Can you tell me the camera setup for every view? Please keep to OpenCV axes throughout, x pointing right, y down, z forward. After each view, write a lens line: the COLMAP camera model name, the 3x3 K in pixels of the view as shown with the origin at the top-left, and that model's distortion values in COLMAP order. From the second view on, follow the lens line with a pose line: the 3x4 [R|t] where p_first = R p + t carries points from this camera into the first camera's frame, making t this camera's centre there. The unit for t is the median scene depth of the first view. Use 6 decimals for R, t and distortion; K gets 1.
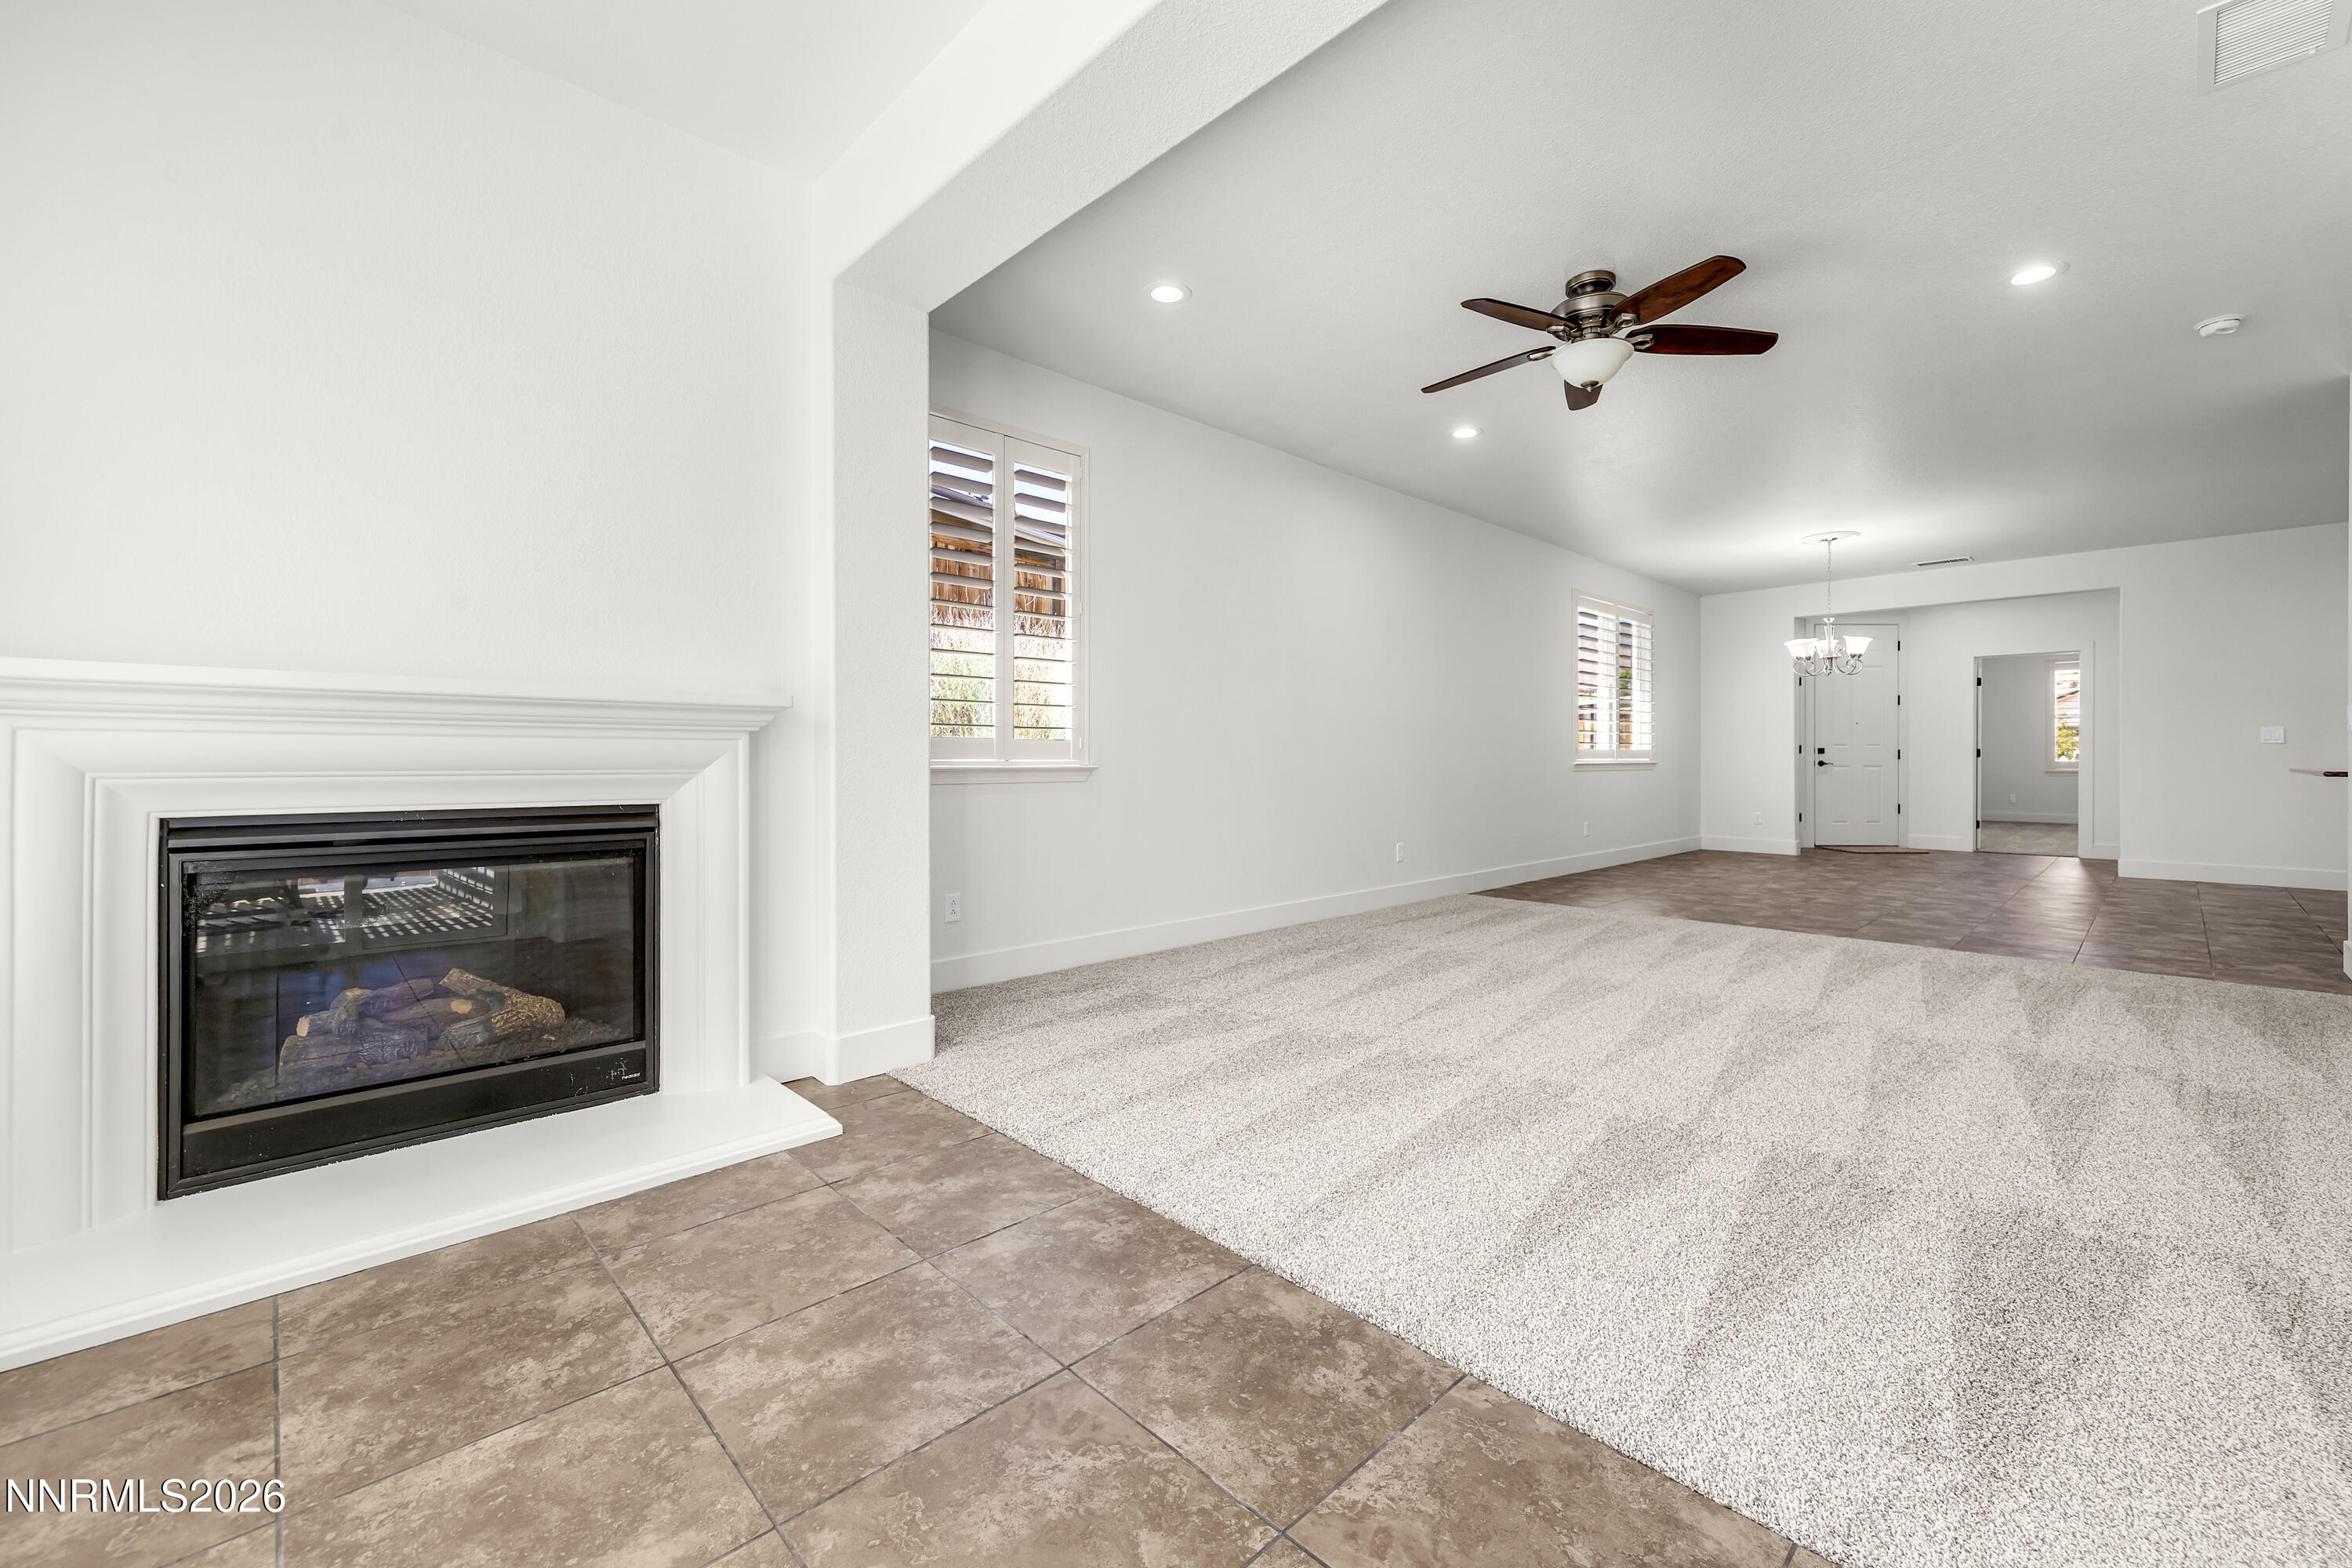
lens RADIAL K [[941.5, 0, 1201.9], [0, 941.5, 760.8], [0, 0, 1]] dist [0.002073, 0.000272]
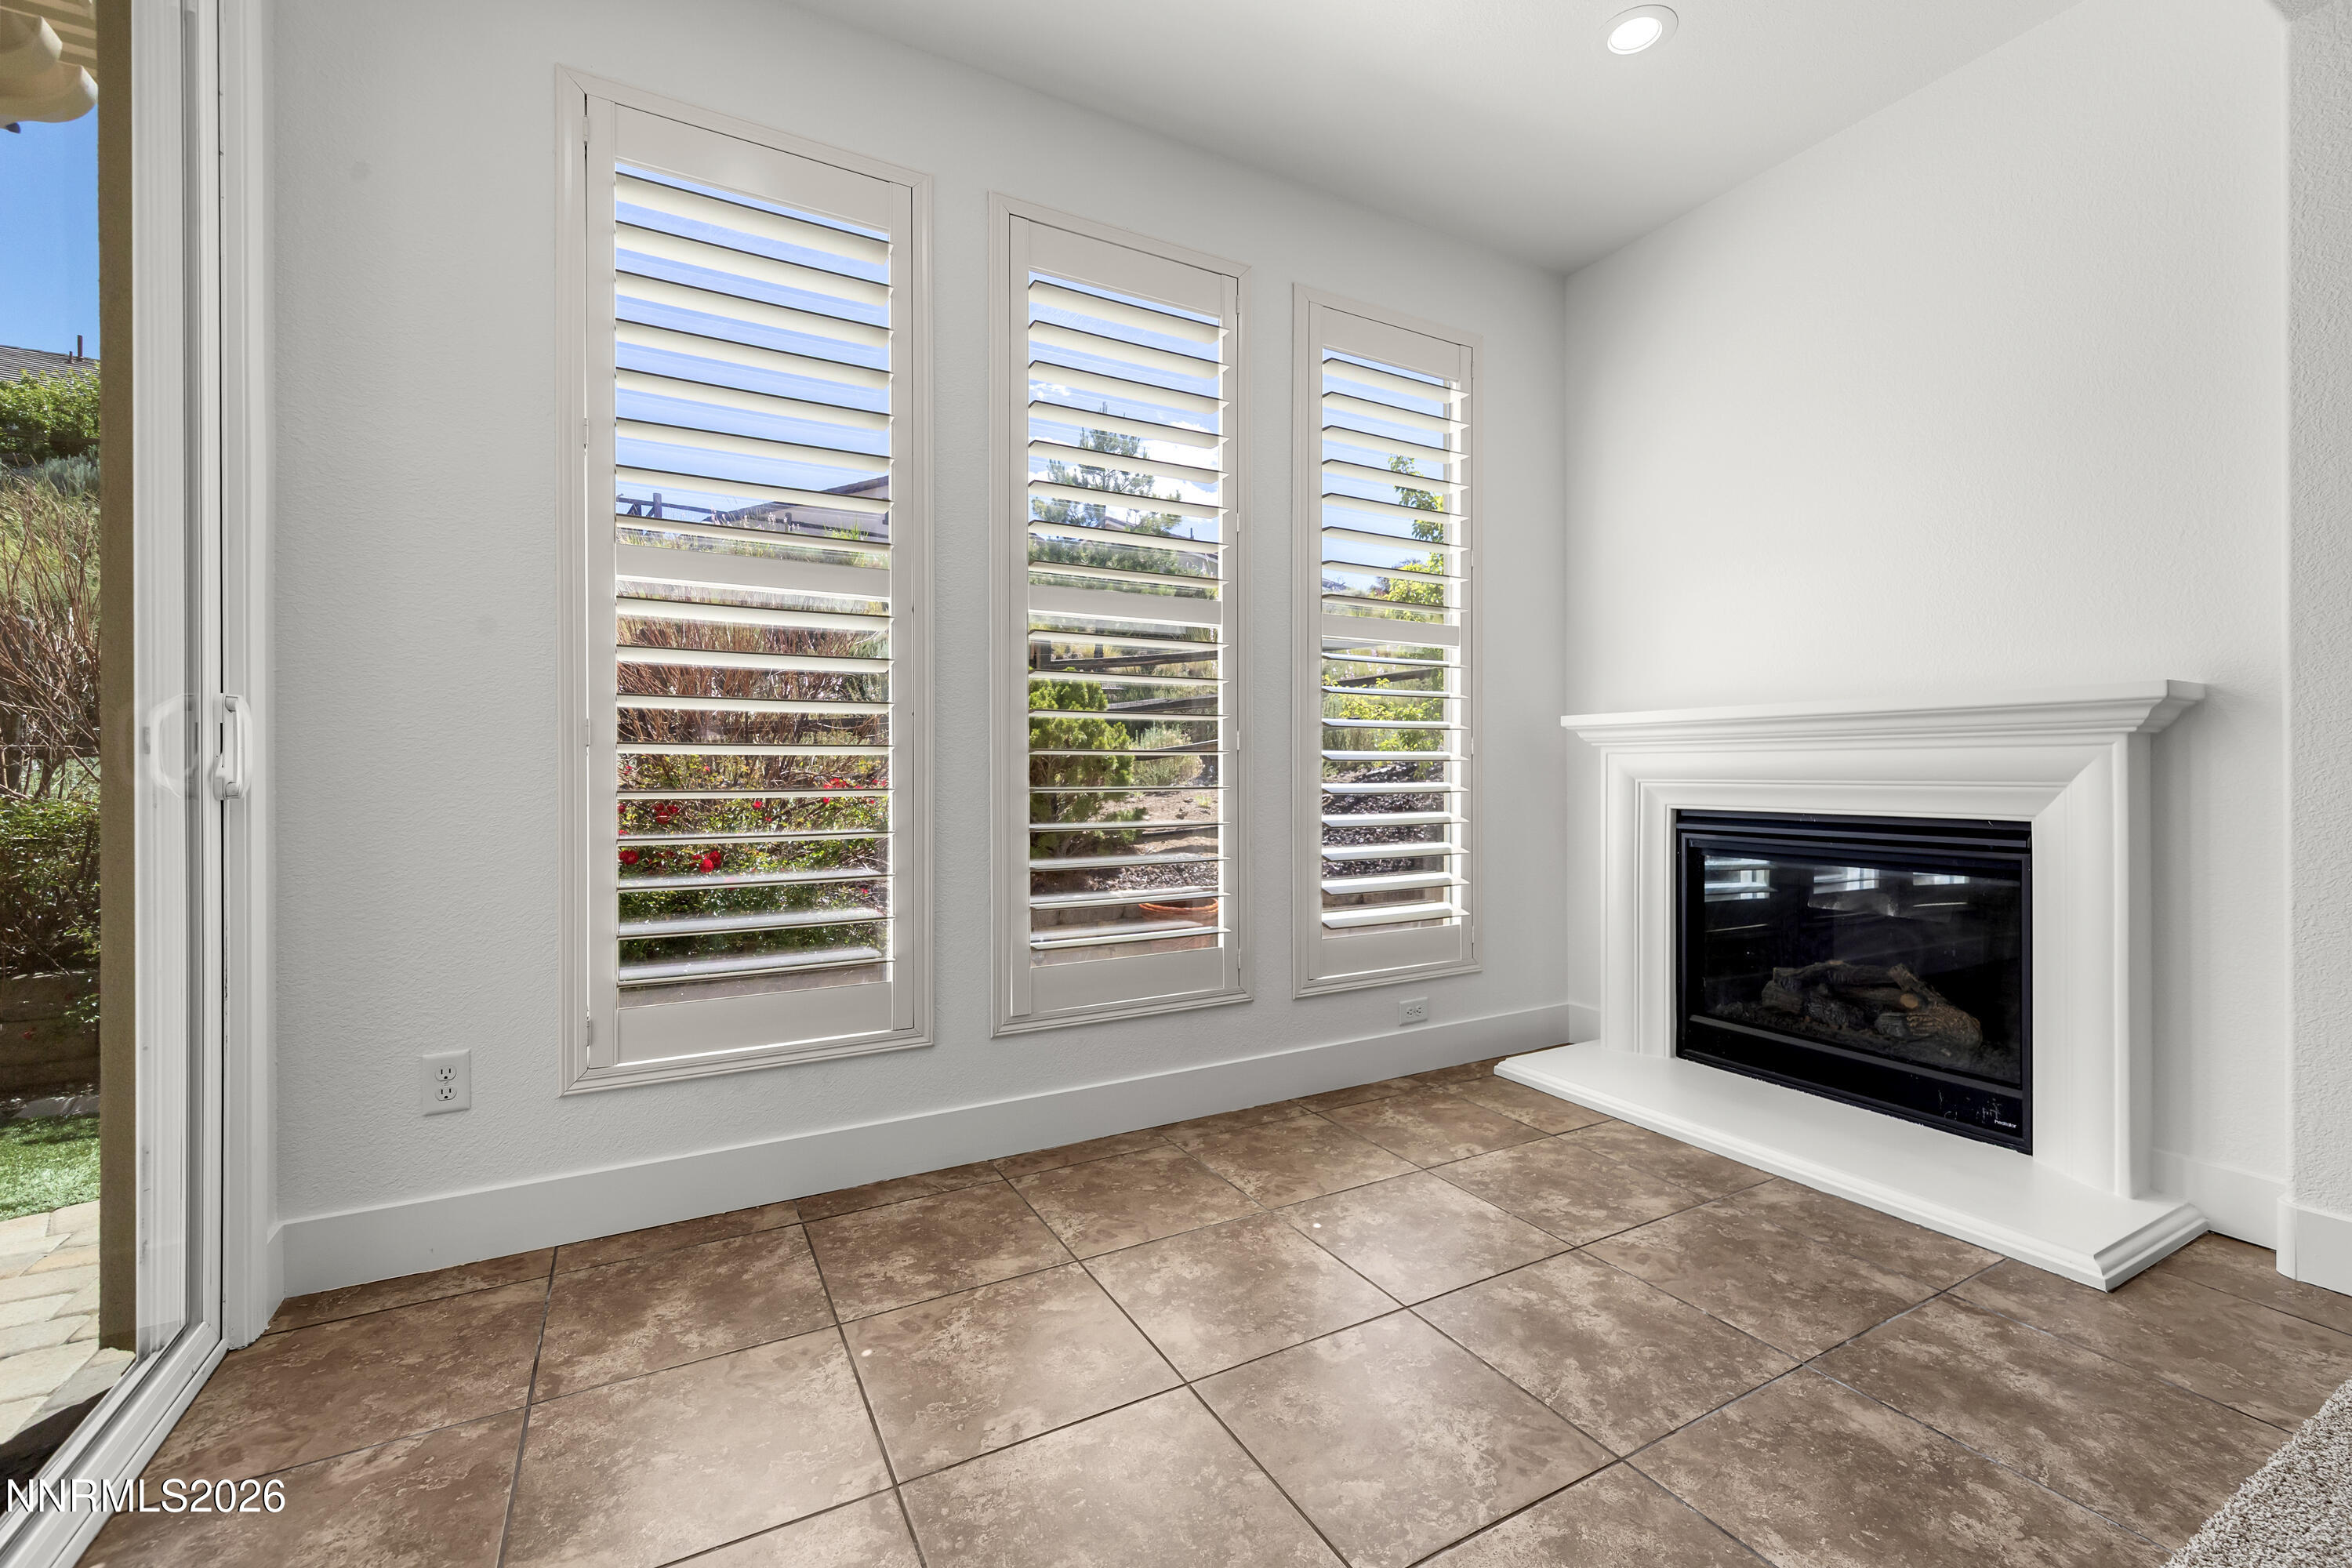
lens RADIAL K [[986.2, 0, 1196.0], [0, 986.2, 776.7], [0, 0, 1]] dist [0.001594, -0.000023]
pose [[-0.260164, 0.004122, -0.965556, 0.653398], [0.000165, 0.999991, 0.004225, 0.001432], [0.965564, 0.000939, -0.260162, 0.658843]]
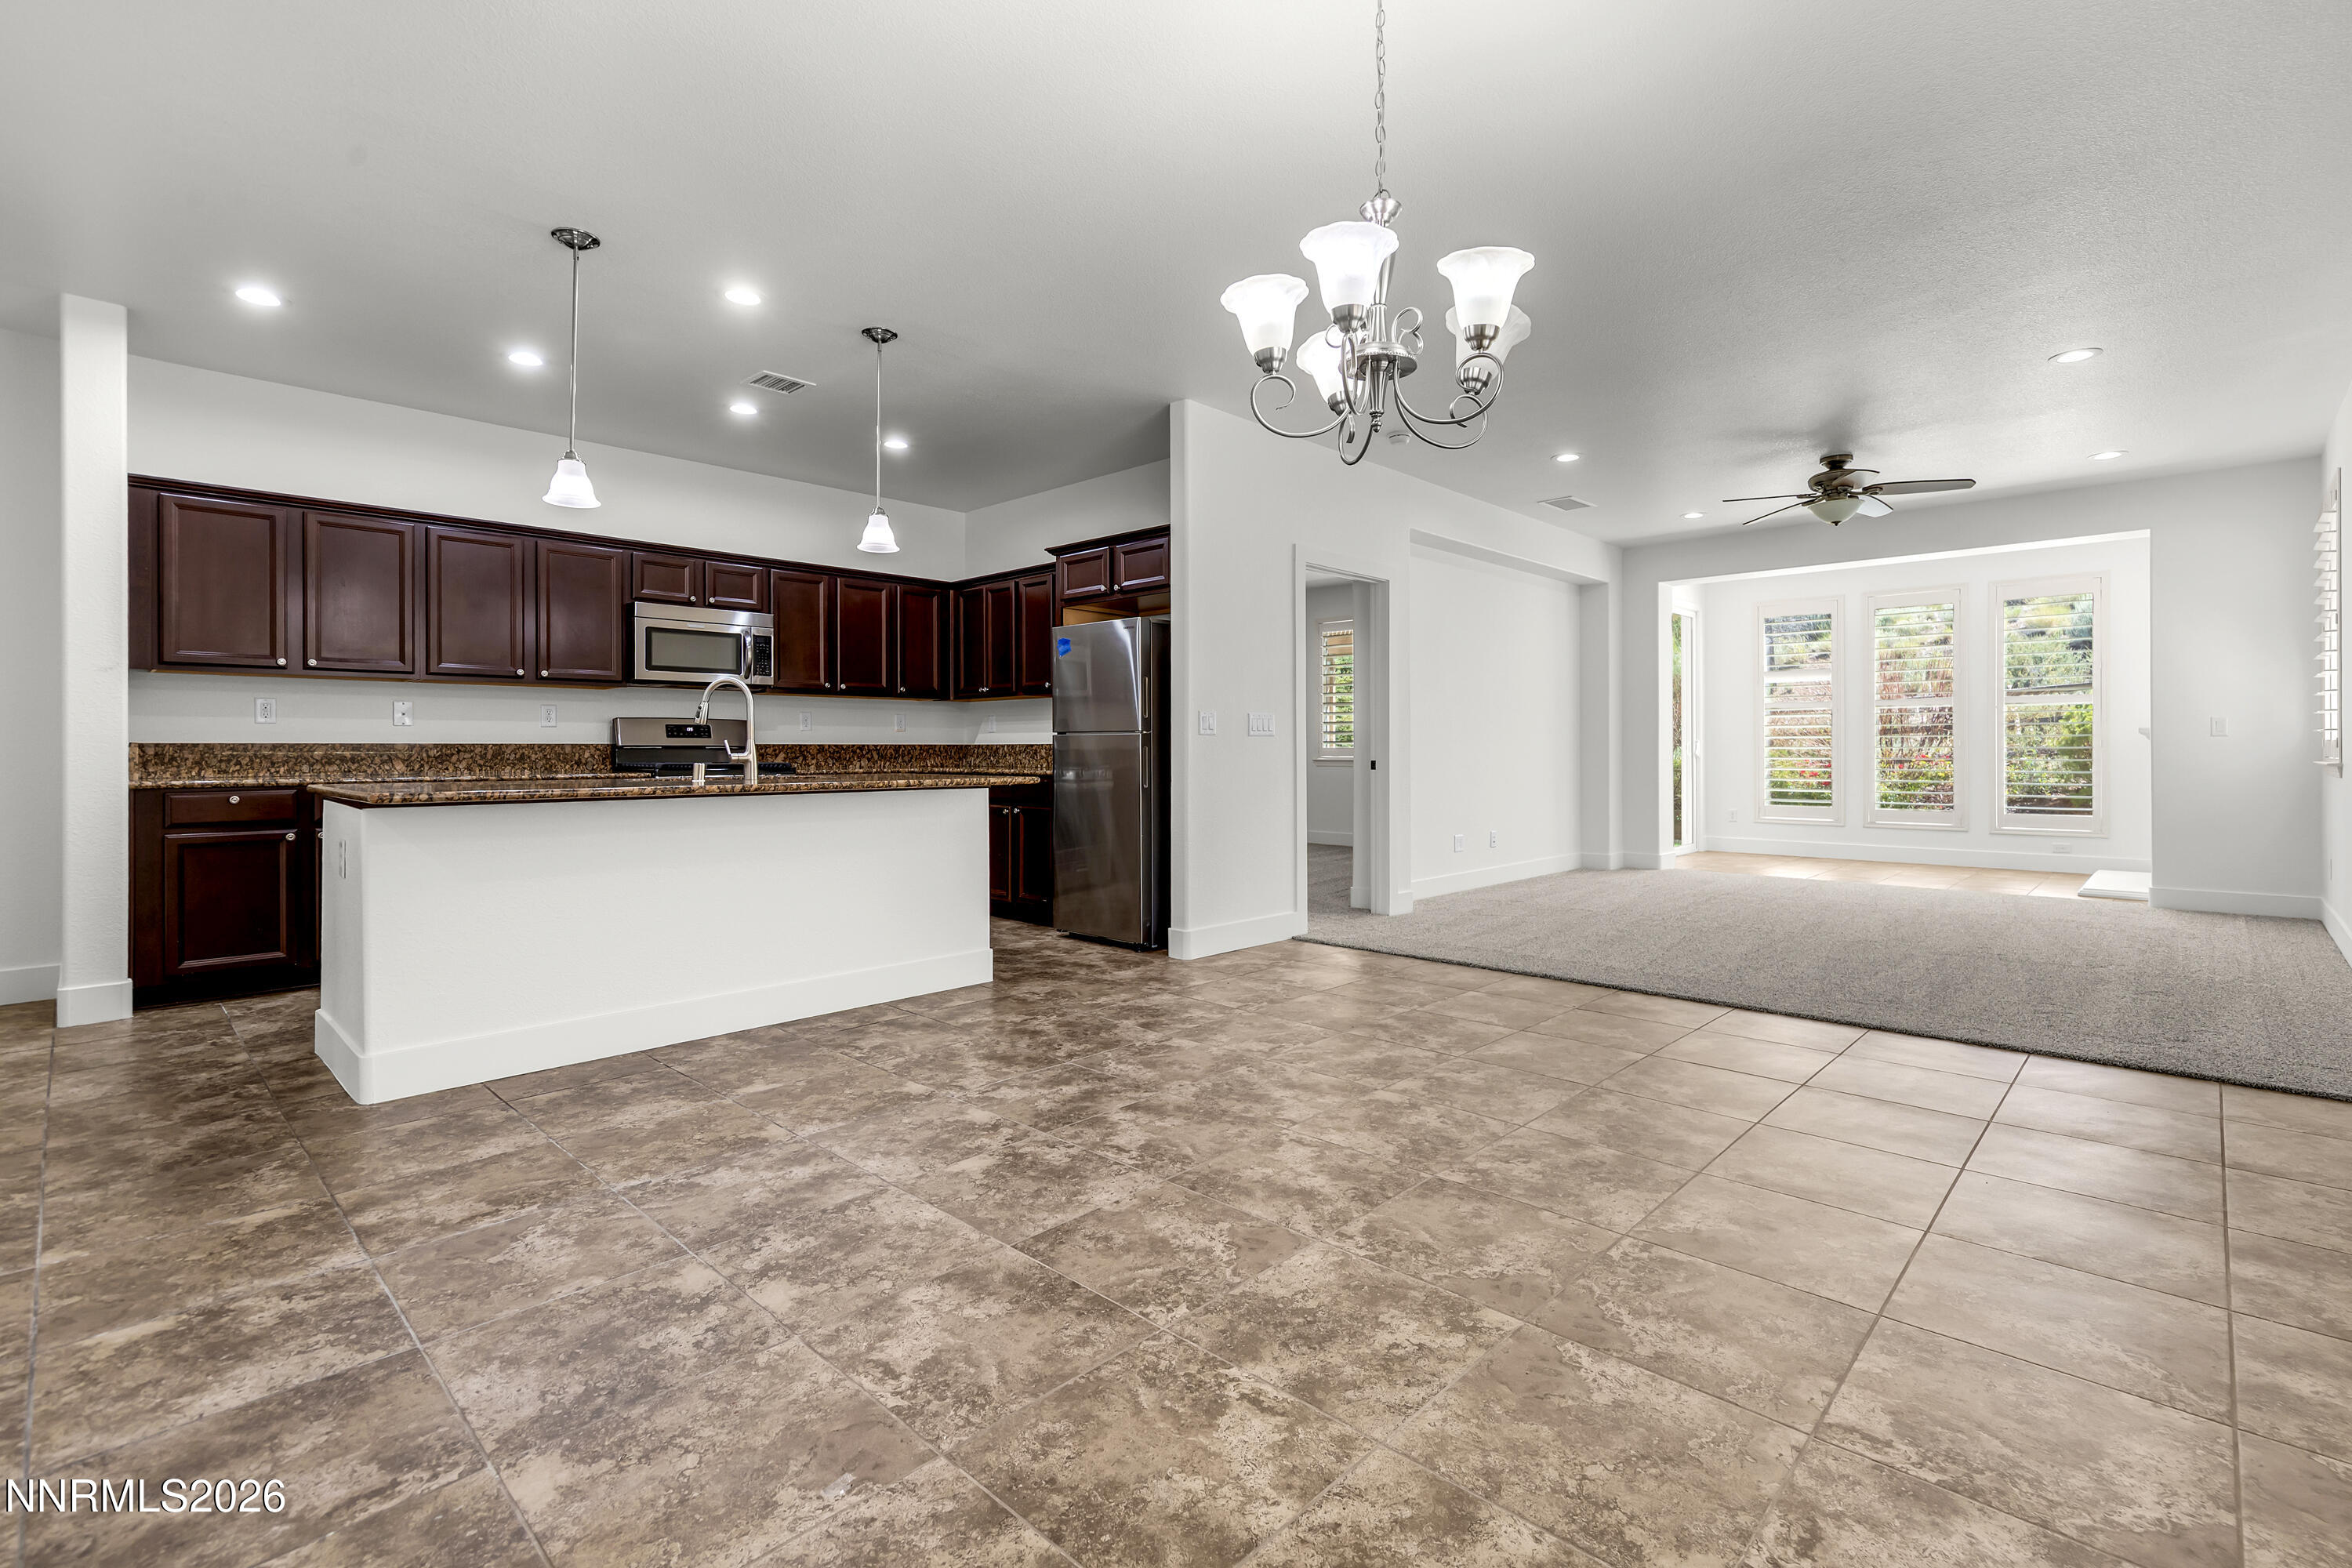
lens RADIAL K [[1066.1, 0, 1197.3], [0, 1066.1, 747.3], [0, 0, 1]] dist [0.005471, -0.000656]
pose [[-0.999303, -0.000011, -0.037340, 2.776518], [-0.000057, 0.999999, 0.001219, -0.034635], [0.037340, 0.001220, -0.999302, 4.910111]]
